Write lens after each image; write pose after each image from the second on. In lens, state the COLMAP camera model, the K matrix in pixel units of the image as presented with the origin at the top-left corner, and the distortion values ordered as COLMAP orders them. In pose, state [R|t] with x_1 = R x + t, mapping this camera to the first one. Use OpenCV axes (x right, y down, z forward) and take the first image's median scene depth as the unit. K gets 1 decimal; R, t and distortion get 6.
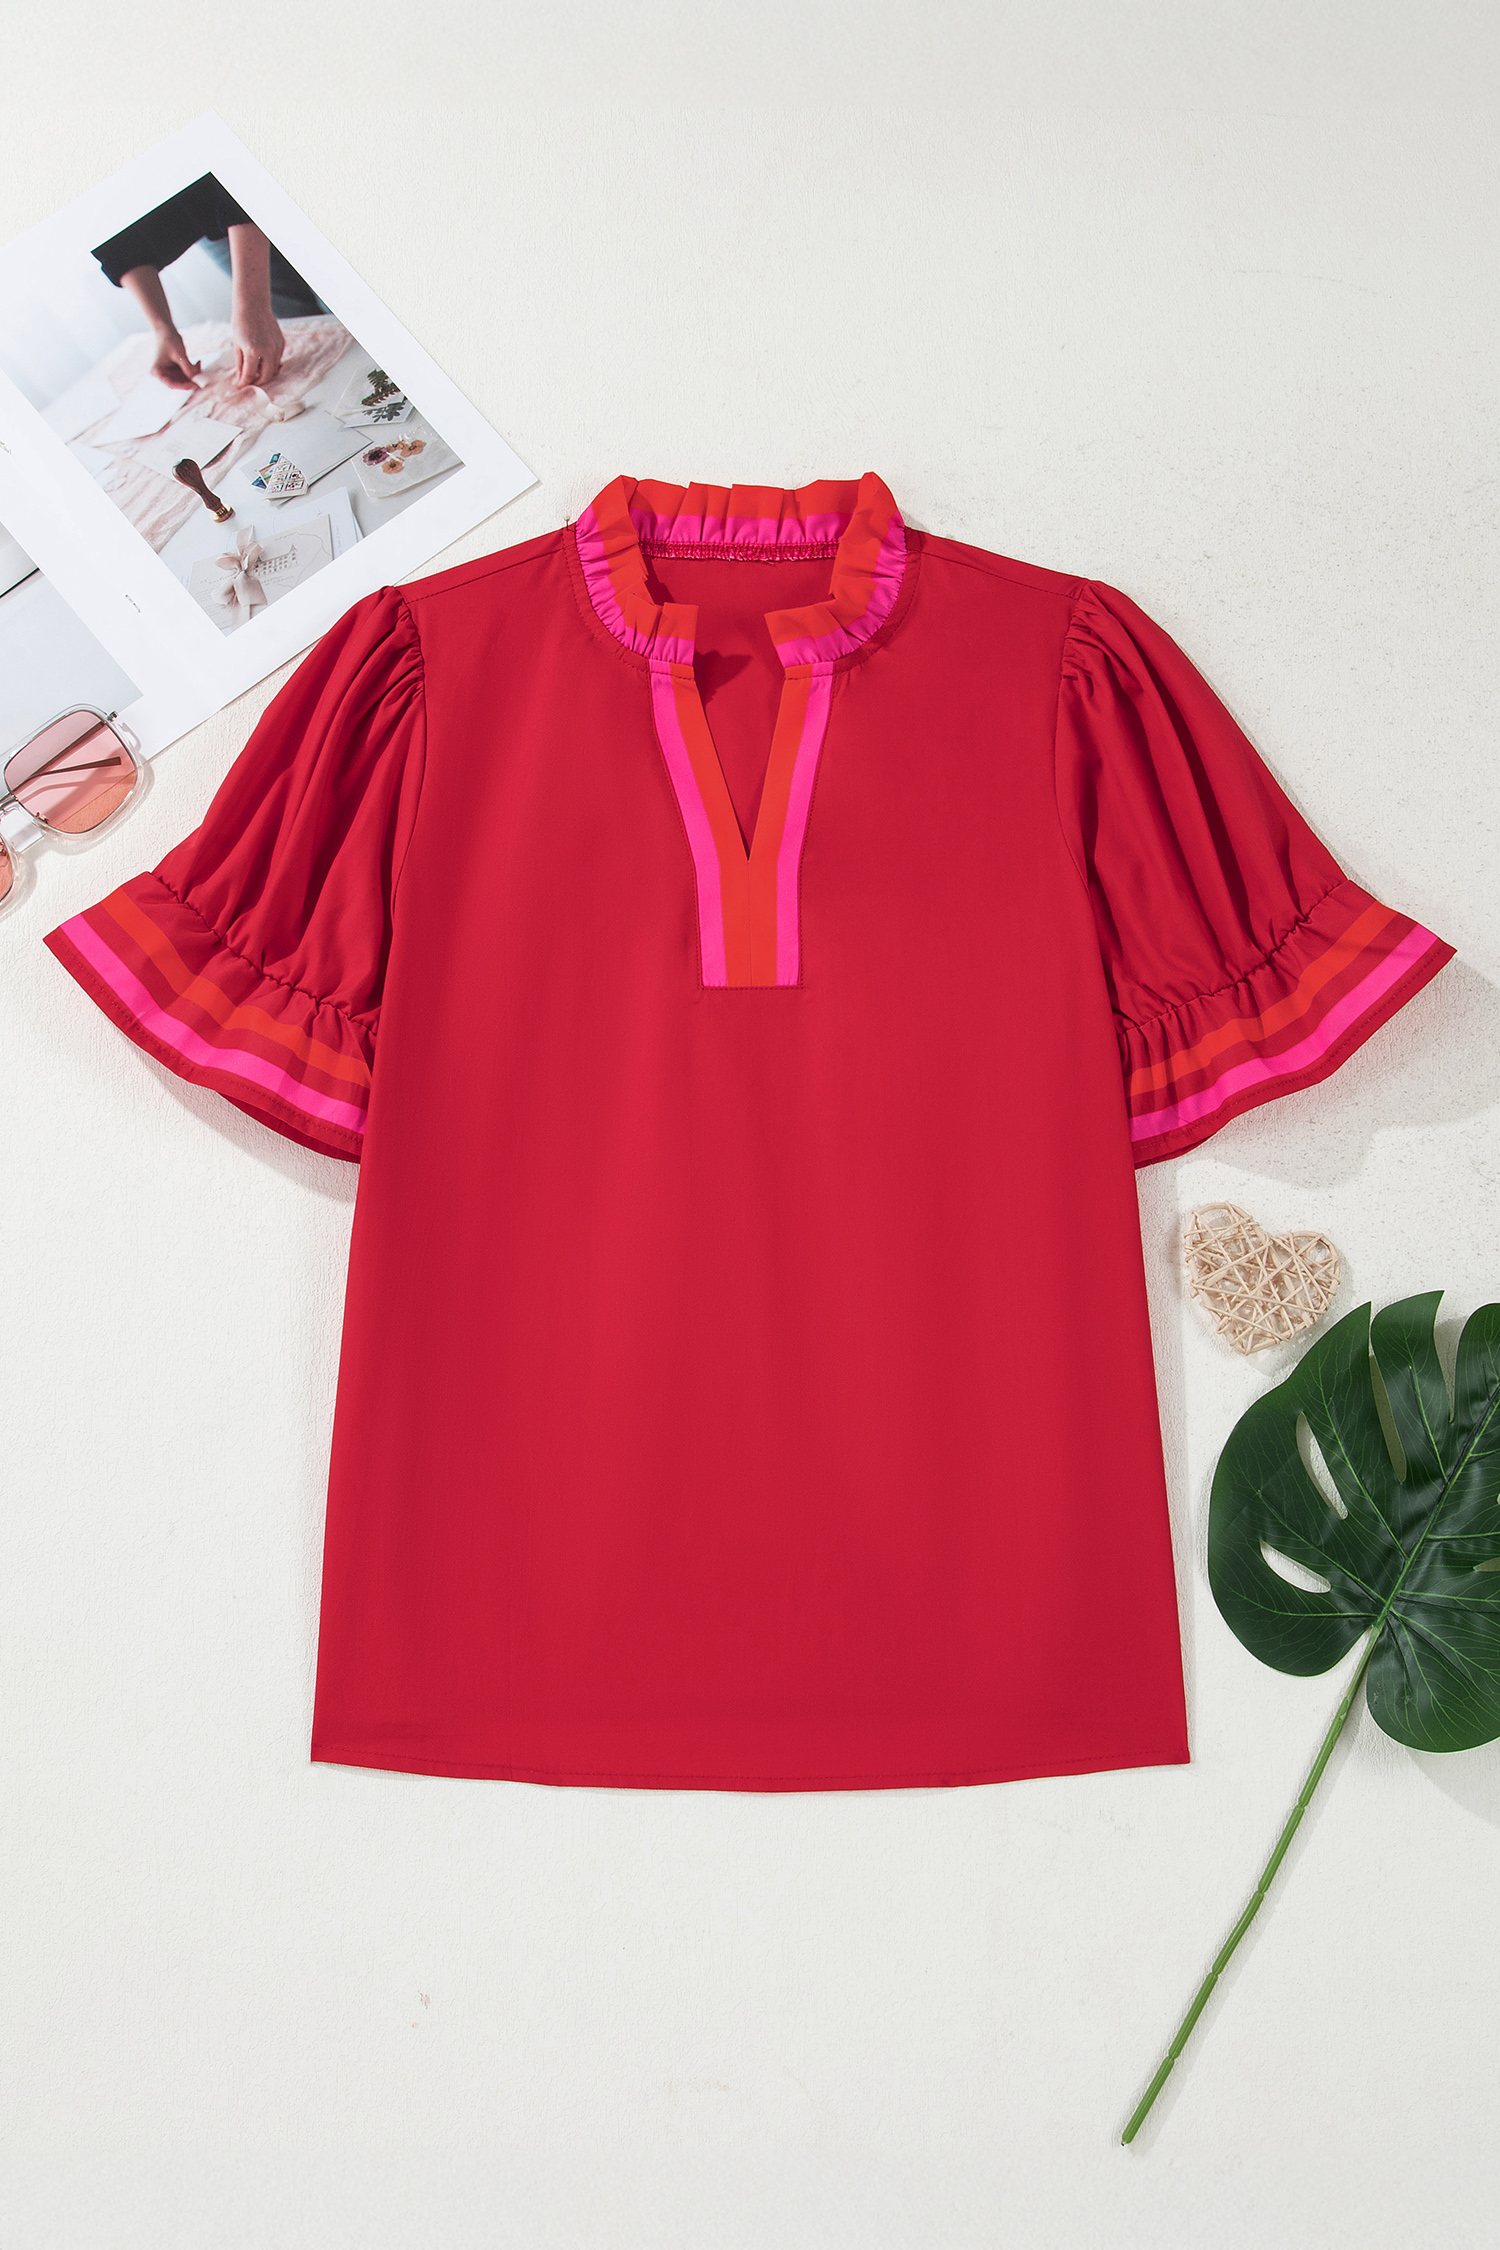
lens RADIAL K [[2261.0, 0, 750.3], [0, 2261.0, 1125.8], [0, 0, 1]] dist [0.044884, 0.008532]
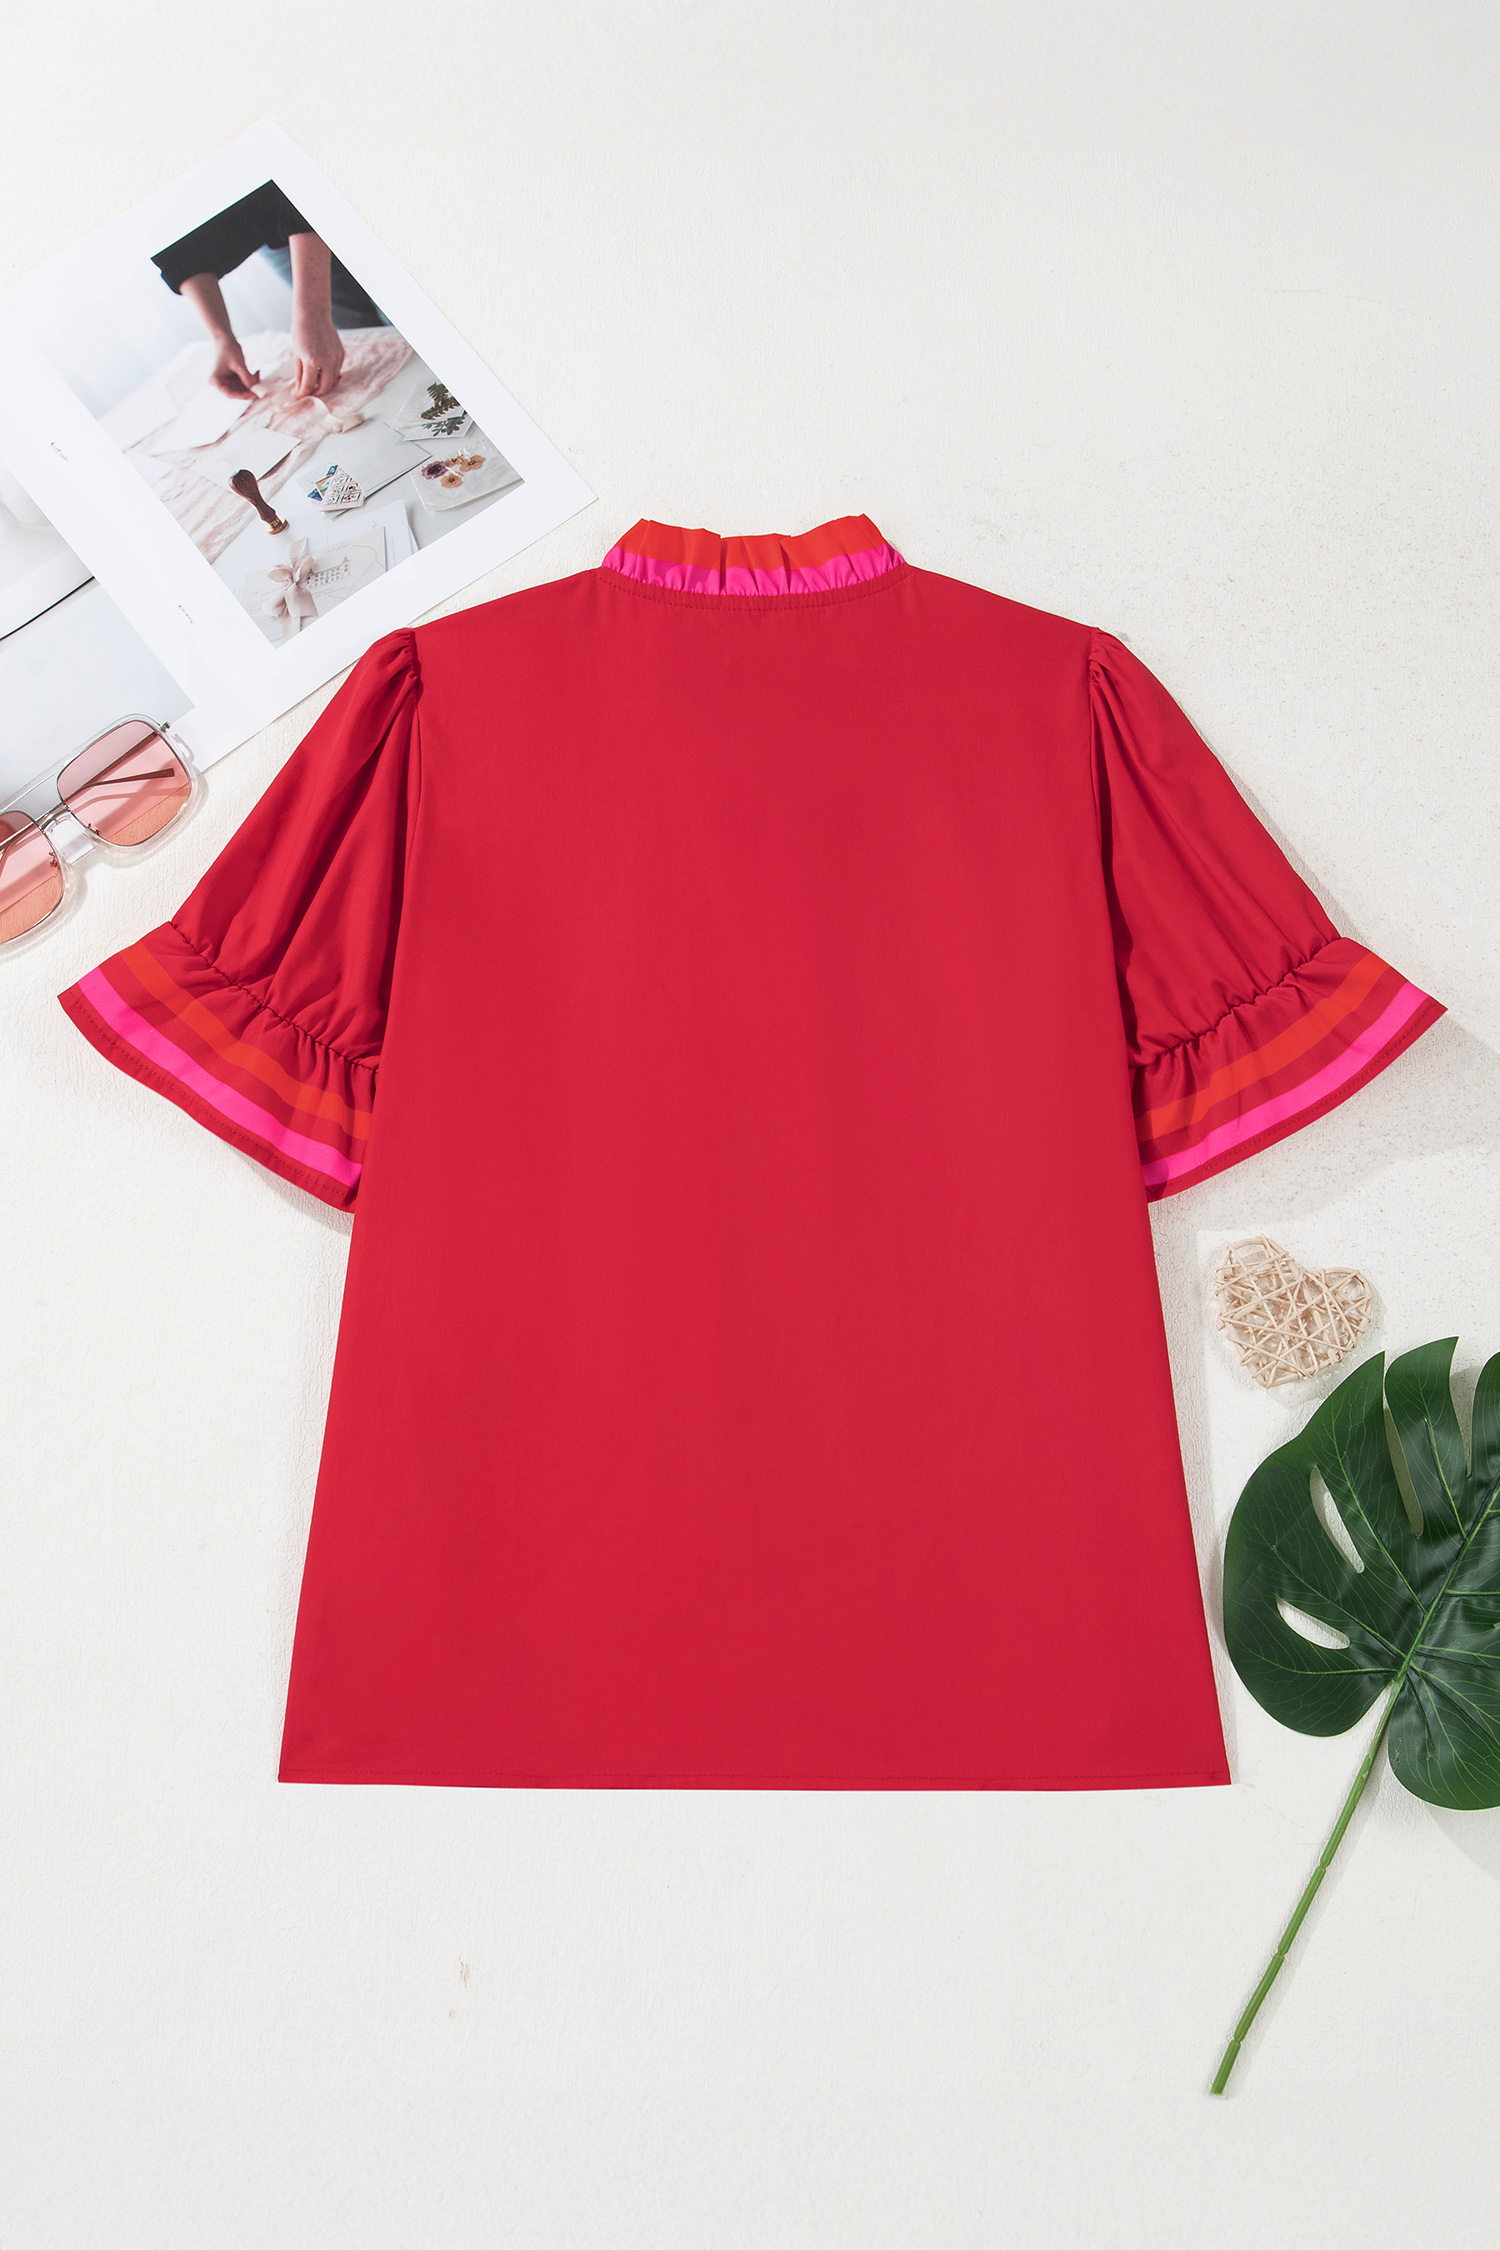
lens RADIAL K [[2591.4, 0, 747.9], [0, 2591.4, 1183.2], [0, 0, 1]] dist [0.006799, 0.418320]
pose [[0.998776, 0.003427, 0.049338, -0.081962], [-0.002862, 0.999930, -0.011514, 0.030738], [-0.049374, 0.011358, 0.998716, -0.141988]]
